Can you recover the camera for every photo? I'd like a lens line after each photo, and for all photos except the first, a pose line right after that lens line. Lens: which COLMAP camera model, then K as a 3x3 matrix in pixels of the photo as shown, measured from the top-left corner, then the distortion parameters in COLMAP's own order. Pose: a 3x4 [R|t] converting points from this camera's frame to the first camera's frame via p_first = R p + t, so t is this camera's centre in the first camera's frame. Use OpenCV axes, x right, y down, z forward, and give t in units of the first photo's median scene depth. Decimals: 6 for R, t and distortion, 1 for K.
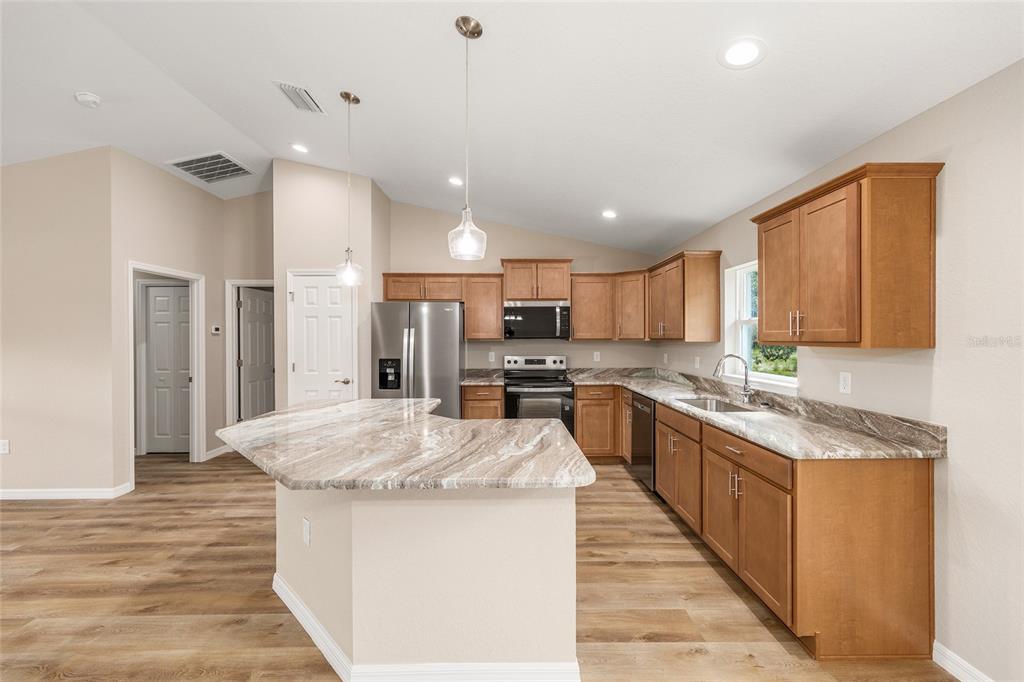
lens RADIAL K [[412.0, 0, 512.6], [0, 412.0, 338.6], [0, 0, 1]] dist [0.001582, 0.000267]
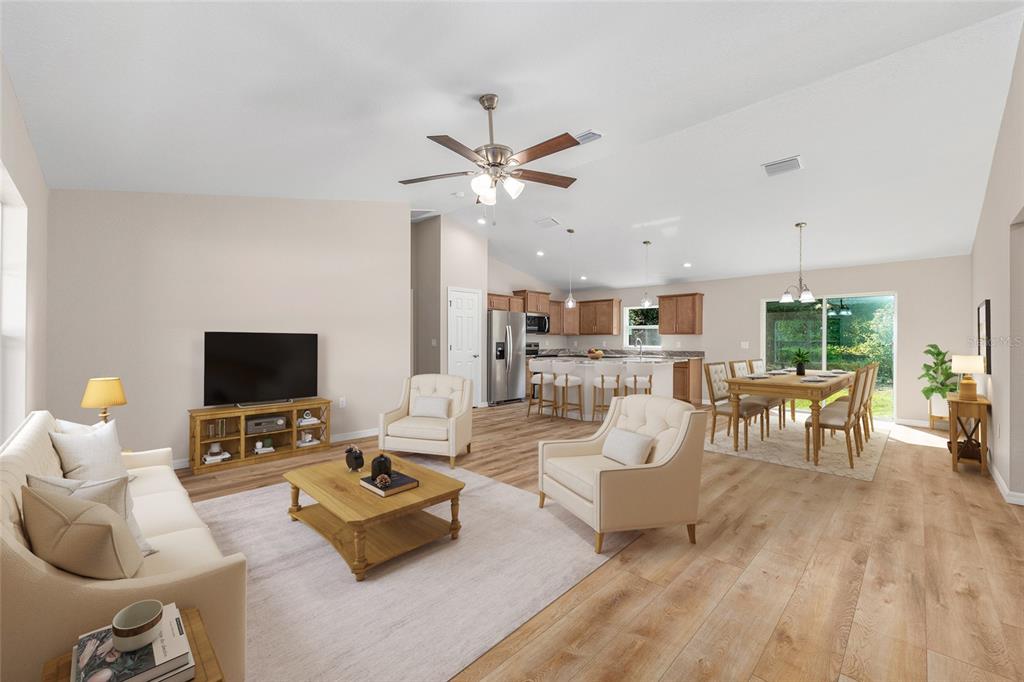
lens RADIAL K [[412.0, 0, 512.6], [0, 412.0, 338.6], [0, 0, 1]] dist [0.001582, 0.000267]
pose [[0.714307, 0.003657, 0.699823, -1.484178], [0.001116, 0.999979, -0.006364, 0.040436], [-0.699832, 0.005327, 0.714288, -0.310016]]
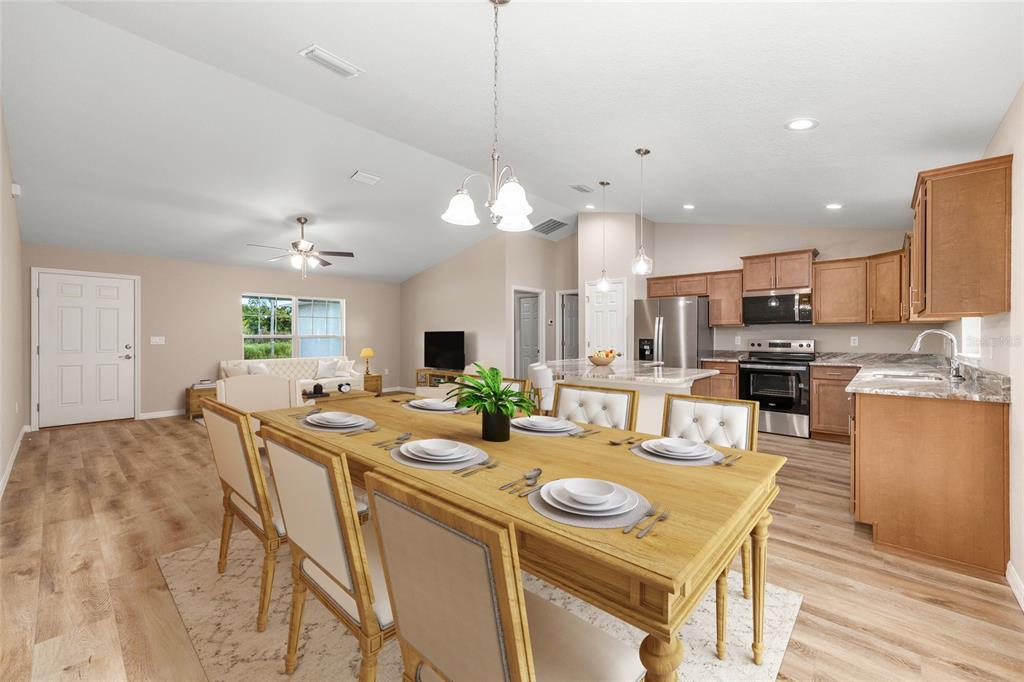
lens RADIAL K [[412.0, 0, 512.6], [0, 412.0, 338.6], [0, 0, 1]] dist [0.001582, 0.000267]
pose [[0.729792, 0.007119, -0.683632, 0.309505], [-0.004889, 0.999975, 0.005194, 0.039330], [0.683652, -0.000449, 0.729808, -0.321090]]
